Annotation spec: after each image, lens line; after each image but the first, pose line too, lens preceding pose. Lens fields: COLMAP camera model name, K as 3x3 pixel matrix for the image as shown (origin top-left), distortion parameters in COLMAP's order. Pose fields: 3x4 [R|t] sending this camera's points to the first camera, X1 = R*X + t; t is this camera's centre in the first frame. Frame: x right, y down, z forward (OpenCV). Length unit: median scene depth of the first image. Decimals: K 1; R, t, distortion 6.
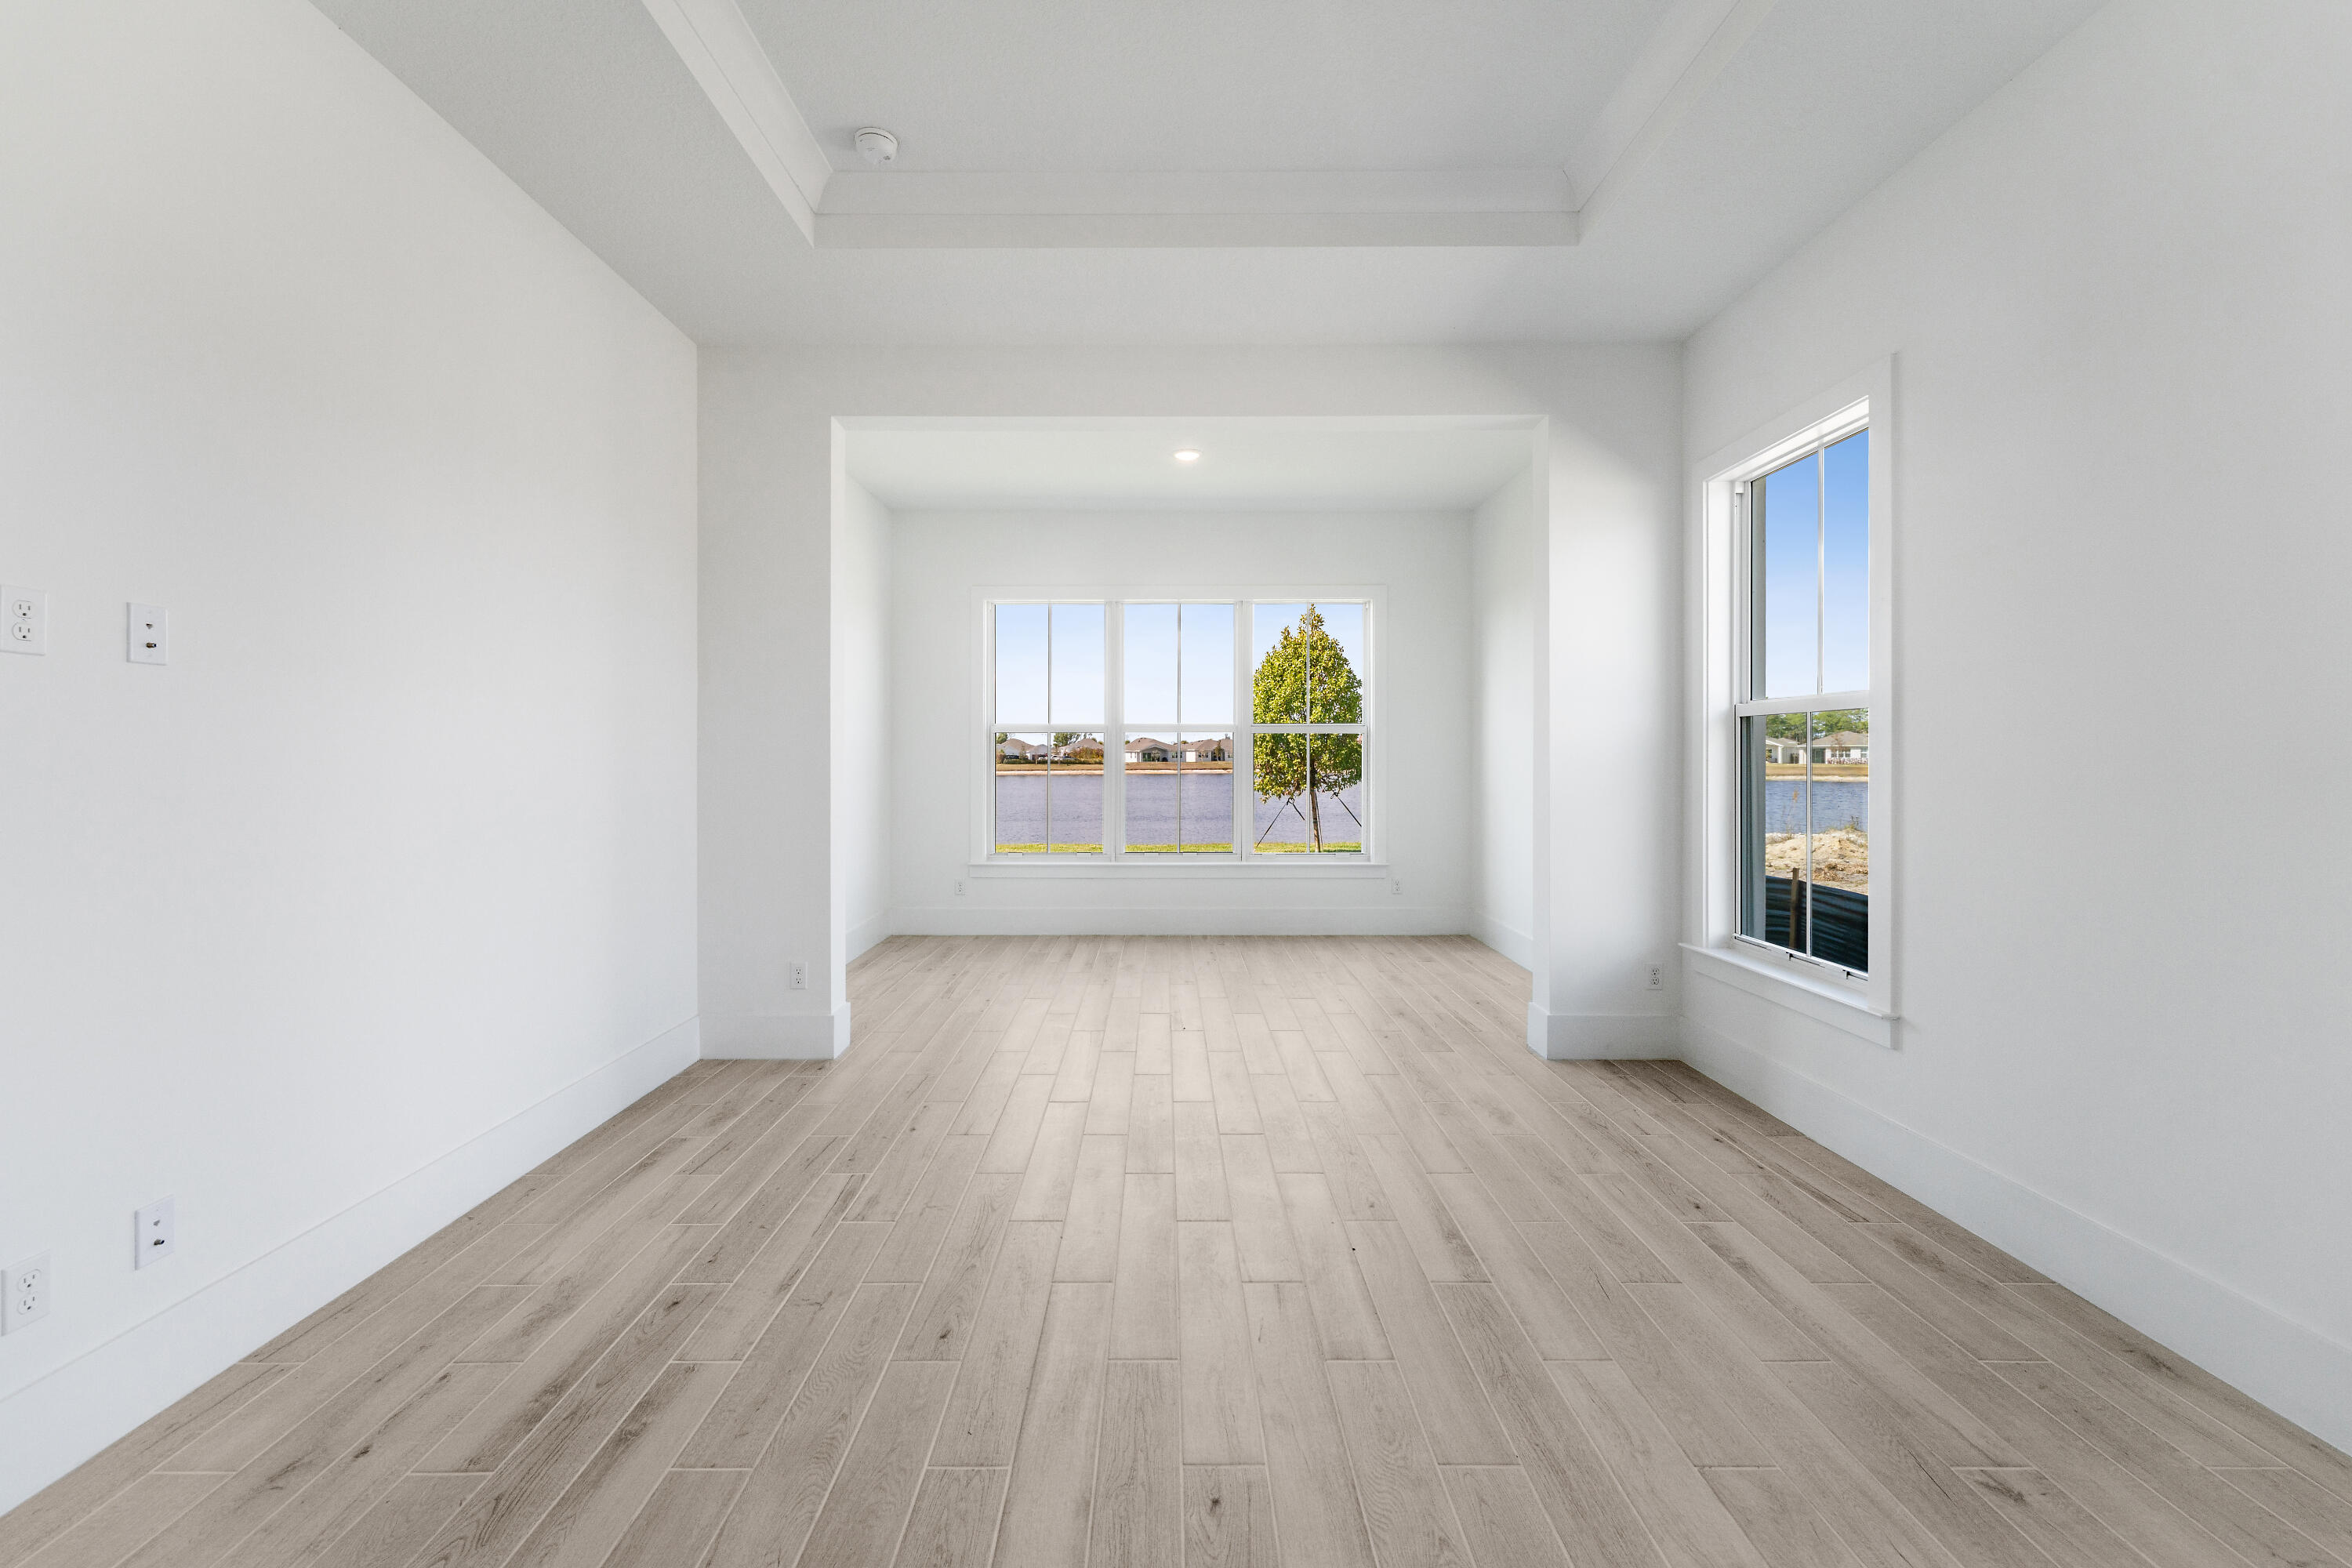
lens RADIAL K [[954.7, 0, 1178.0], [0, 954.7, 763.4], [0, 0, 1]] dist [-0.001302, 0.000552]
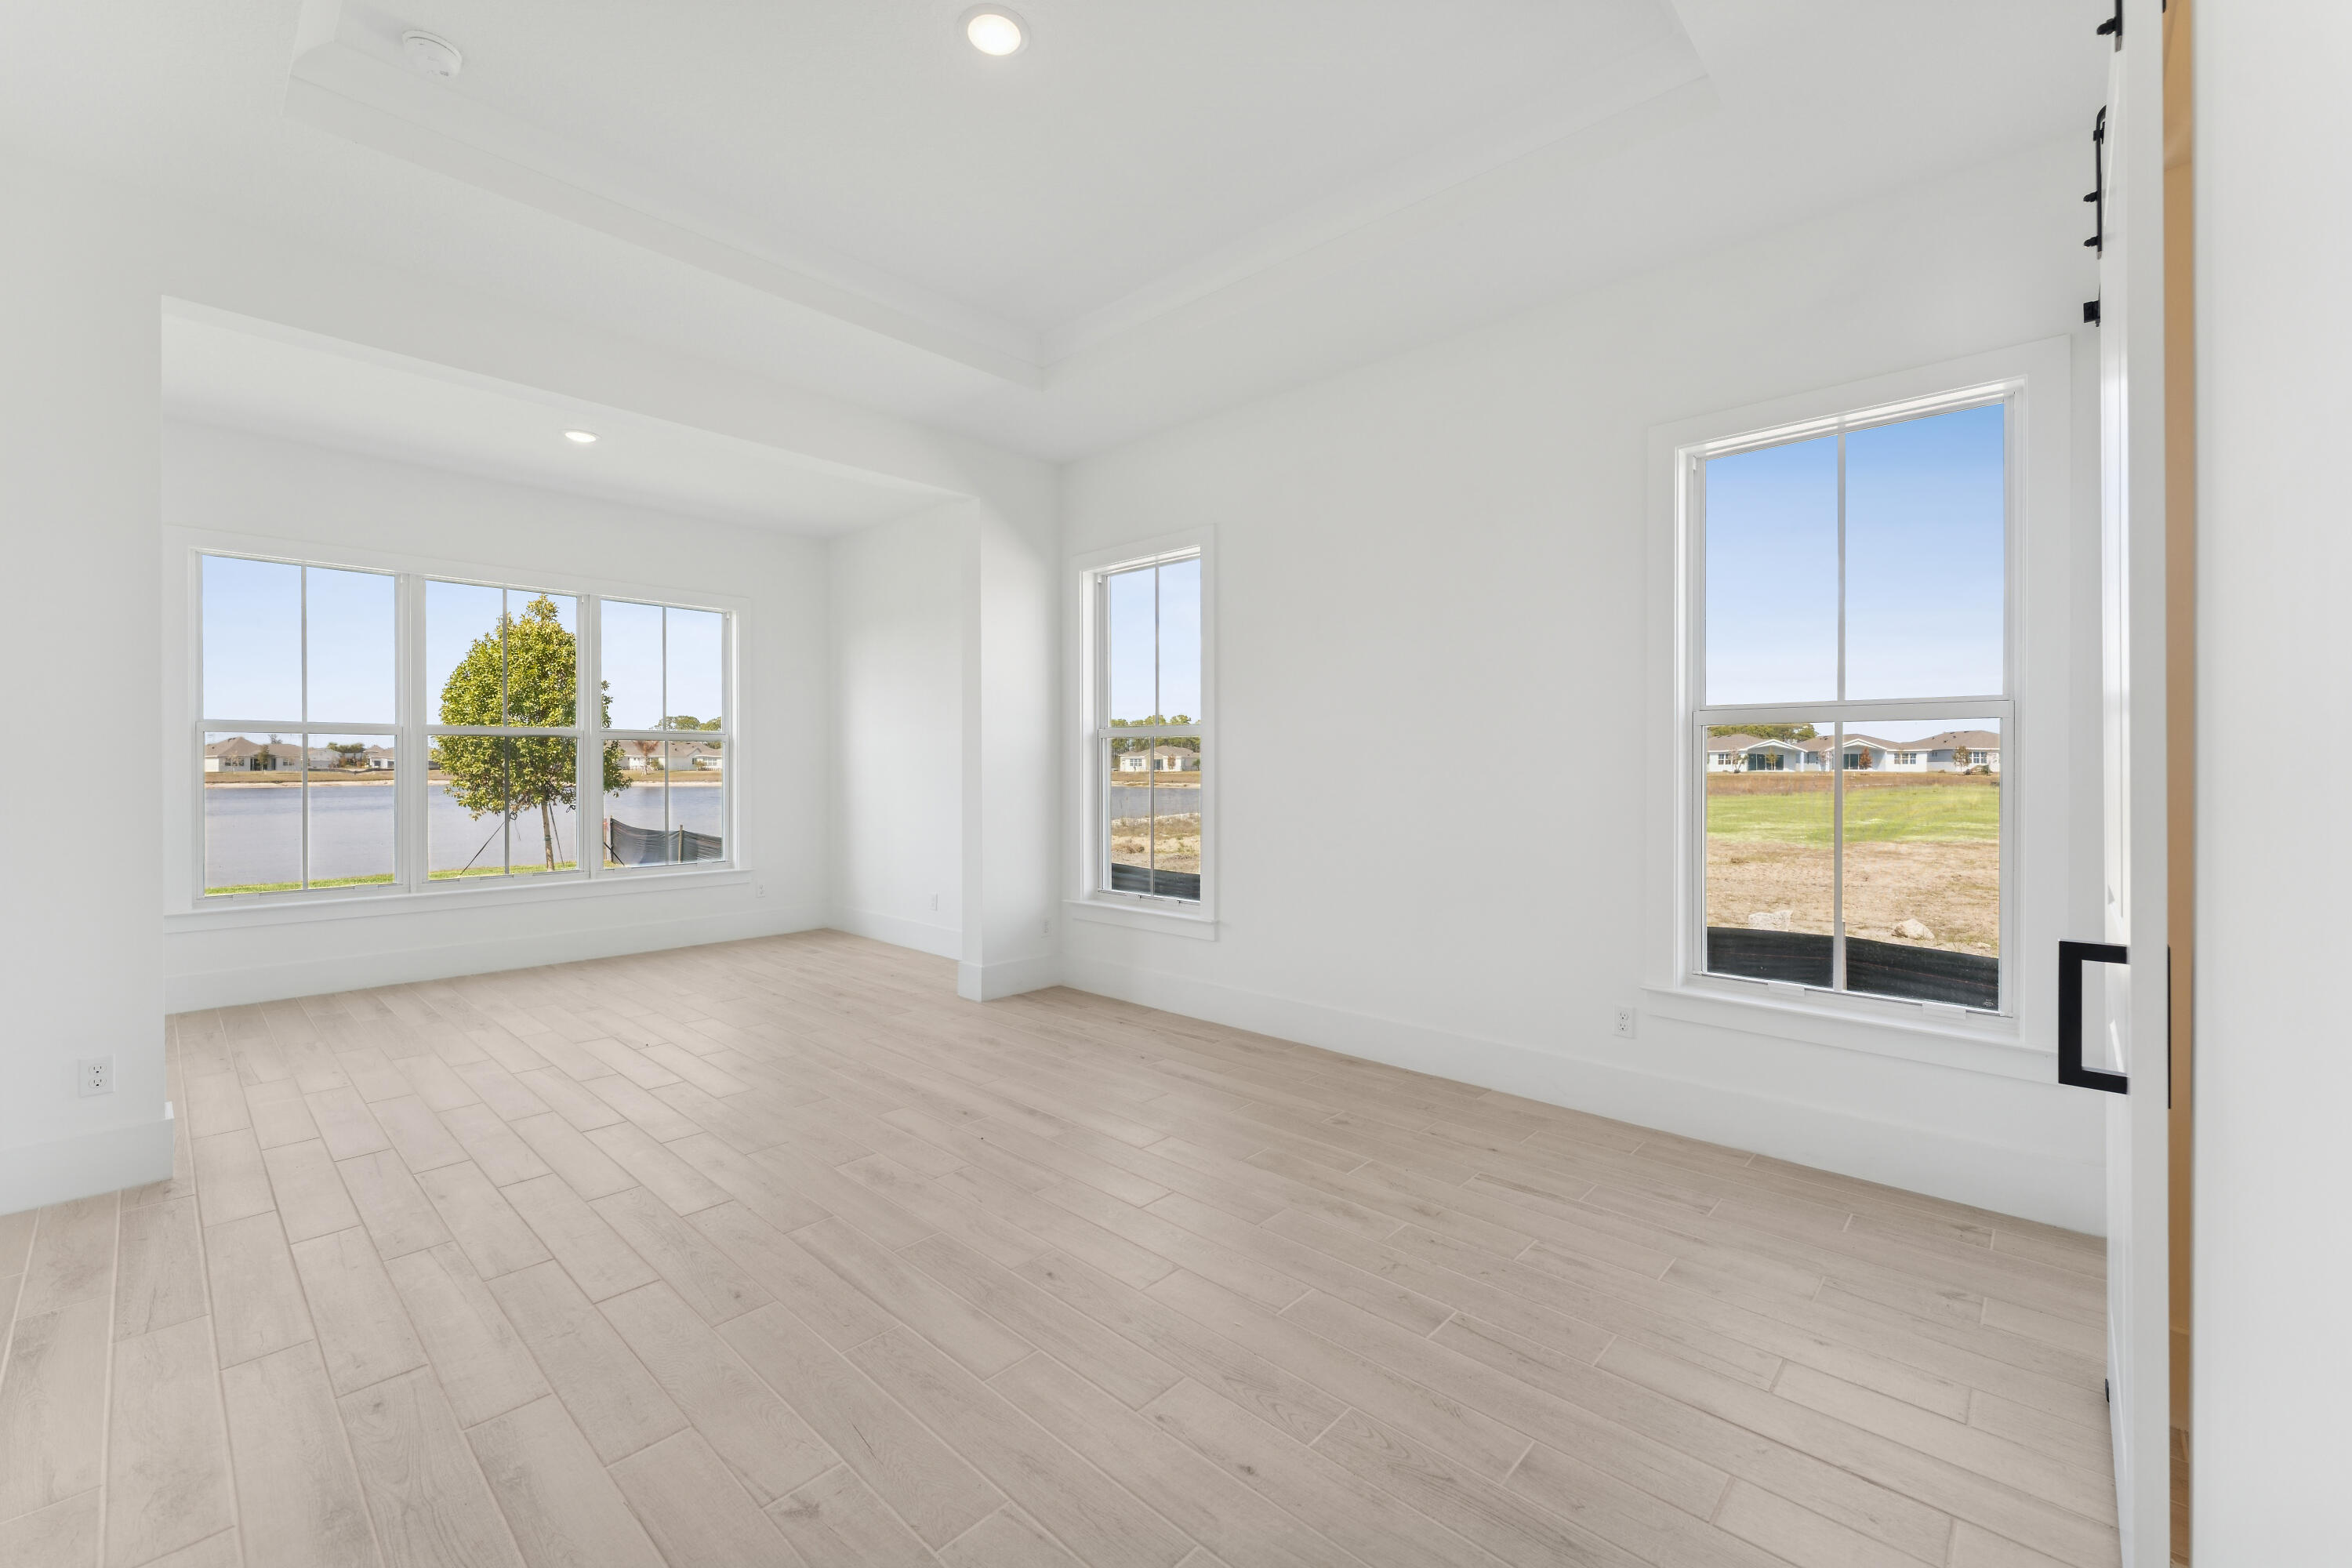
lens RADIAL K [[954.7, 0, 1170.4], [0, 954.7, 777.0], [0, 0, 1]] dist [-0.001302, 0.000552]
pose [[0.679788, -0.007954, 0.733365, -0.375908], [0.004023, 0.999967, 0.007116, 0.000496], [-0.733397, -0.001887, 0.679798, -0.054253]]
